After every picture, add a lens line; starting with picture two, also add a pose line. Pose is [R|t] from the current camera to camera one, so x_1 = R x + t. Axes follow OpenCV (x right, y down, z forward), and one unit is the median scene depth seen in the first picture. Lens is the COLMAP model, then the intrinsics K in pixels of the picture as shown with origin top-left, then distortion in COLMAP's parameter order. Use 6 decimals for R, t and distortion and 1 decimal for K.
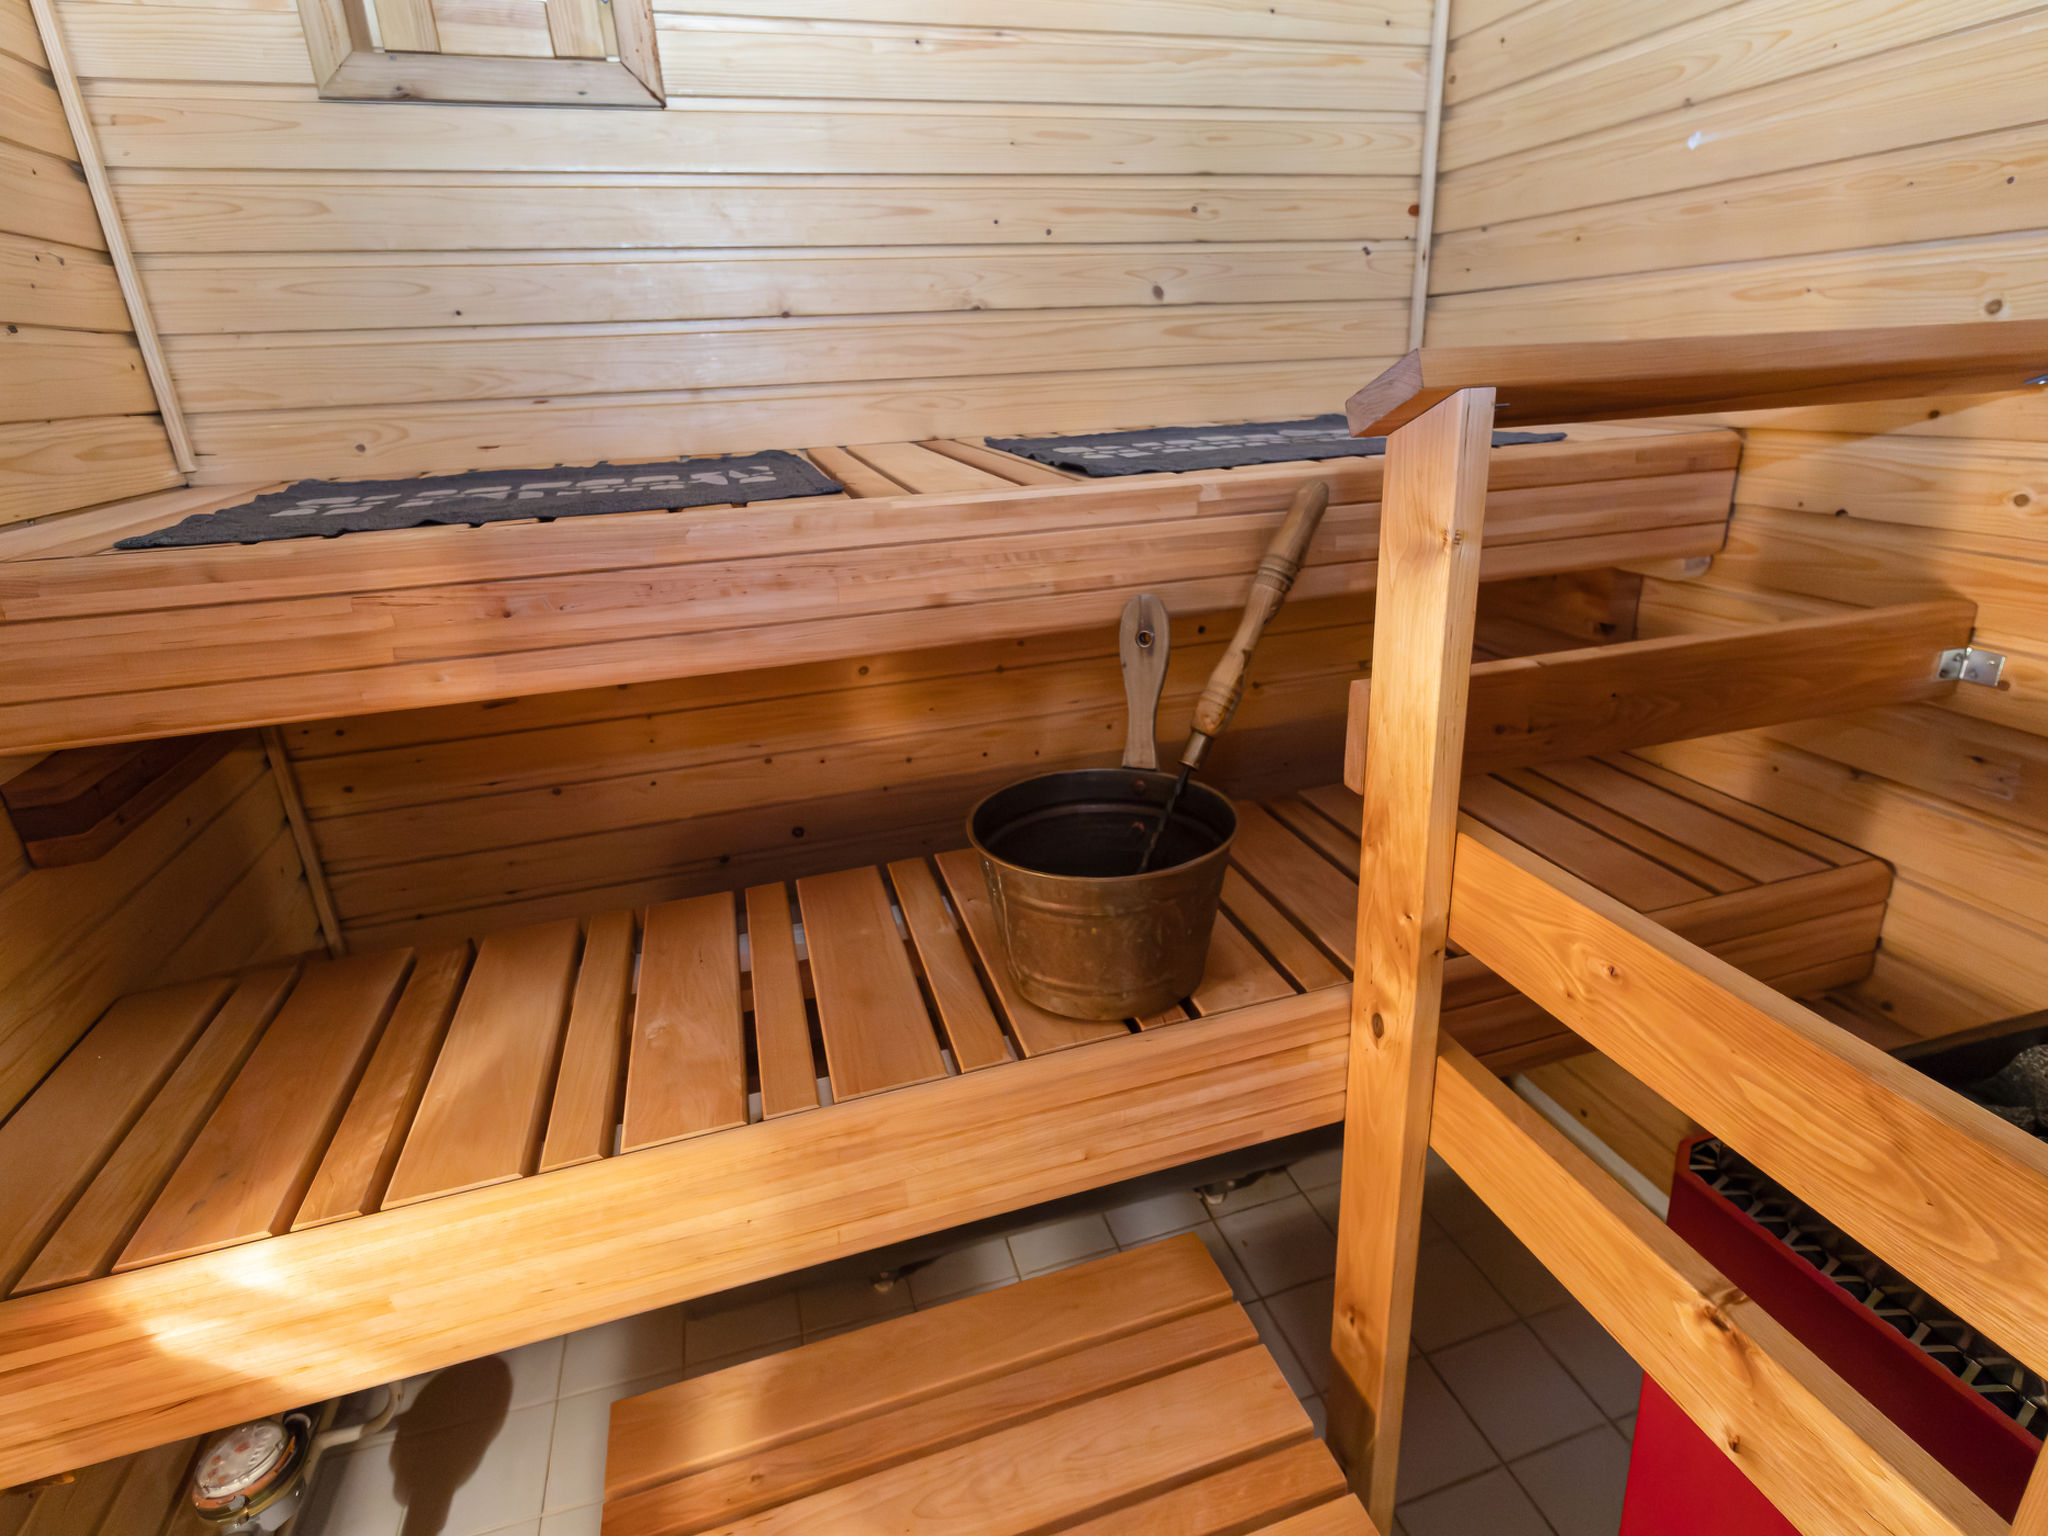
lens RADIAL K [[1069.2, 0, 1032.0], [0, 1069.2, 756.6], [0, 0, 1]] dist [0.004950, 0.000783]
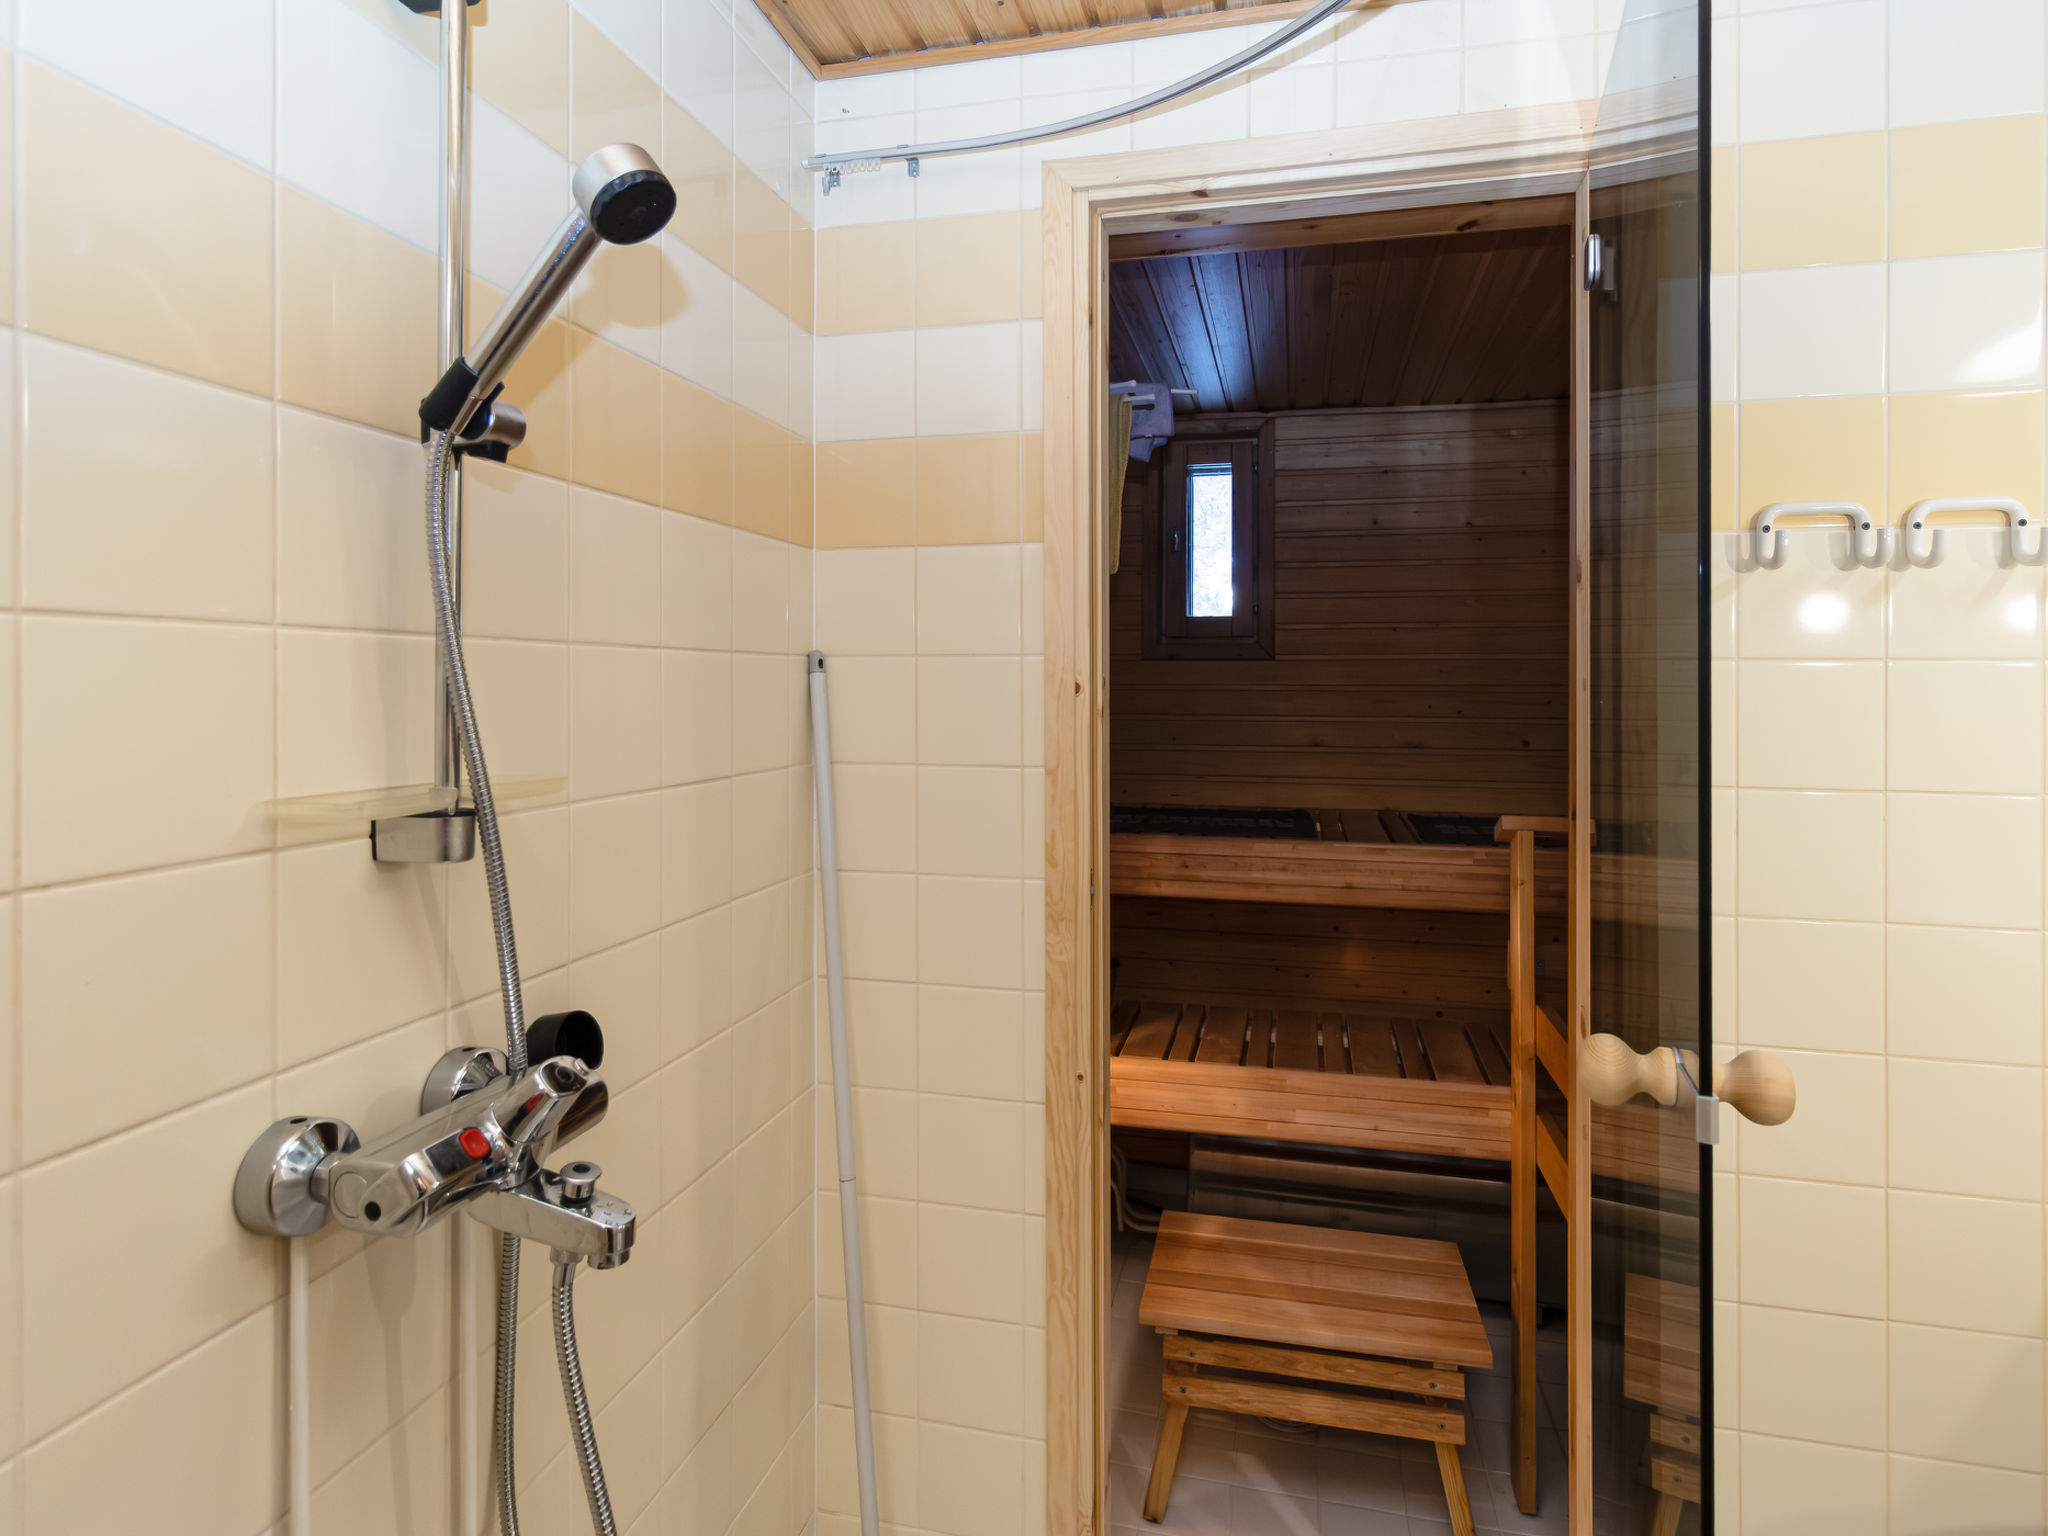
lens RADIAL K [[1069.2, 0, 1053.9], [0, 1069.2, 689.5], [0, 0, 1]] dist [0.004950, 0.000783]
pose [[0.874781, 0.052143, -0.481705, 0.512120], [-0.209807, 0.936915, -0.279593, 0.277481], [0.436738, 0.345647, 0.830535, -1.580070]]
